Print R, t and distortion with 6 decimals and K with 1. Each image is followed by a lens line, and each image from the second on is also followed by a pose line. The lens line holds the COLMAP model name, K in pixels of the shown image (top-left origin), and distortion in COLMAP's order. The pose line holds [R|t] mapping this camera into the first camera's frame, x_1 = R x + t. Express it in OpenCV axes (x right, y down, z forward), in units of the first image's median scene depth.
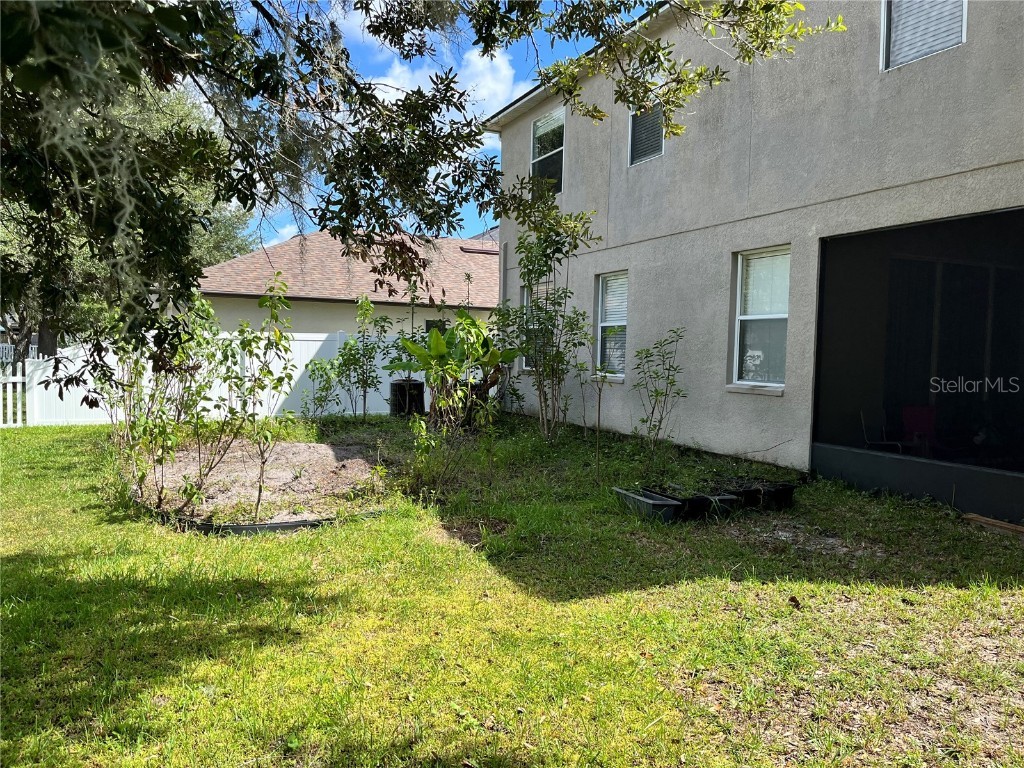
lens RADIAL K [[772.3, 0, 518.6], [0, 772.3, 393.1], [0, 0, 1]] dist [0.055577, -0.080573]
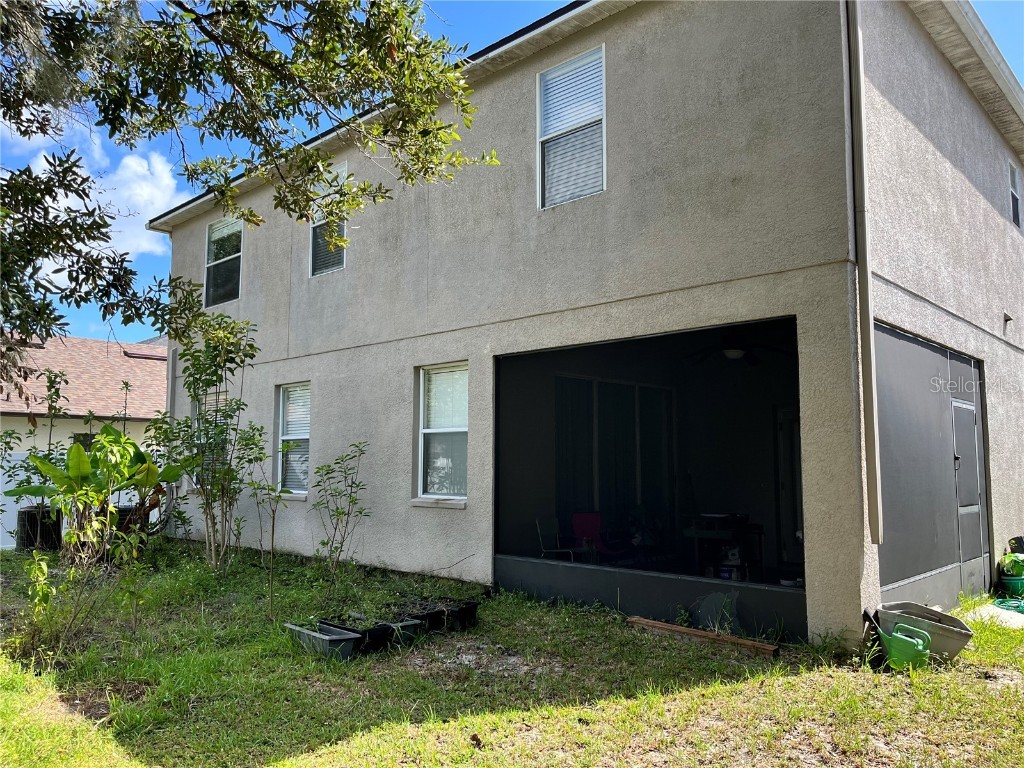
lens RADIAL K [[772.5, 0, 512.0], [0, 772.5, 384.0], [0, 0, 1]] dist [0.064289, -0.084307]
pose [[0.929242, 0.016386, 0.369109, 0.029649], [0.039571, 0.988856, -0.143520, -0.012313], [-0.367347, 0.147971, 0.918238, 0.042656]]
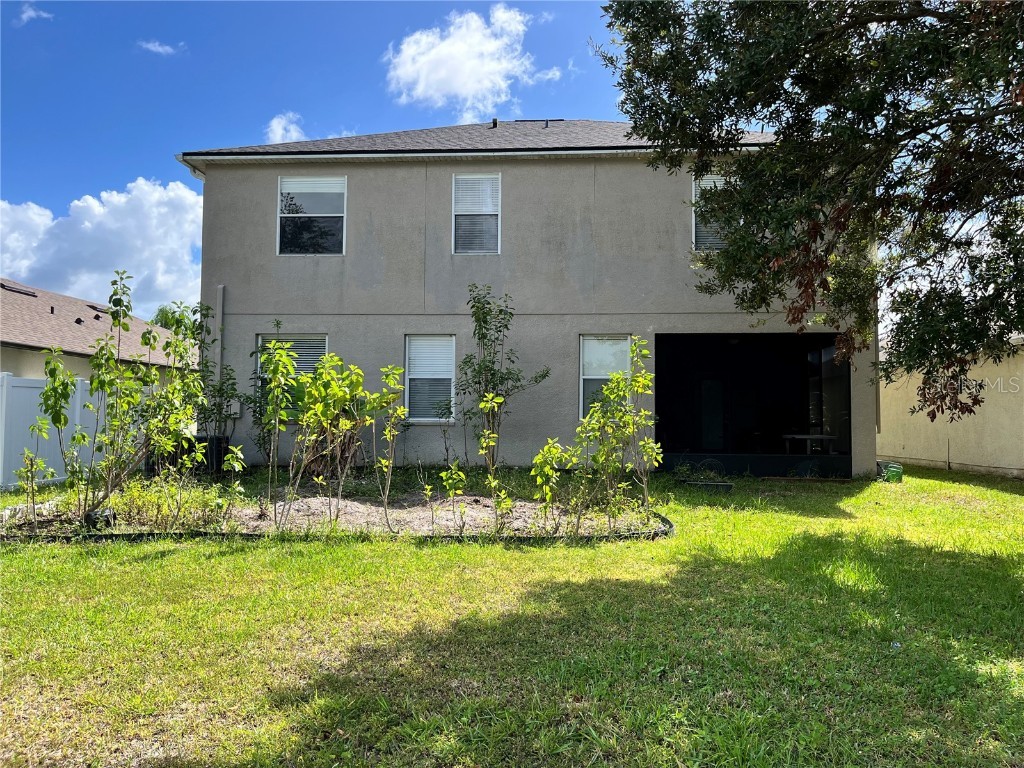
lens RADIAL K [[772.5, 0, 512.0], [0, 772.5, 384.0], [0, 0, 1]] dist [0.064289, -0.084307]
pose [[0.494287, 0.021488, 0.869033, -1.434077], [0.049462, 0.997380, -0.052794, -0.014404], [-0.867891, 0.069079, 0.491929, 0.498634]]
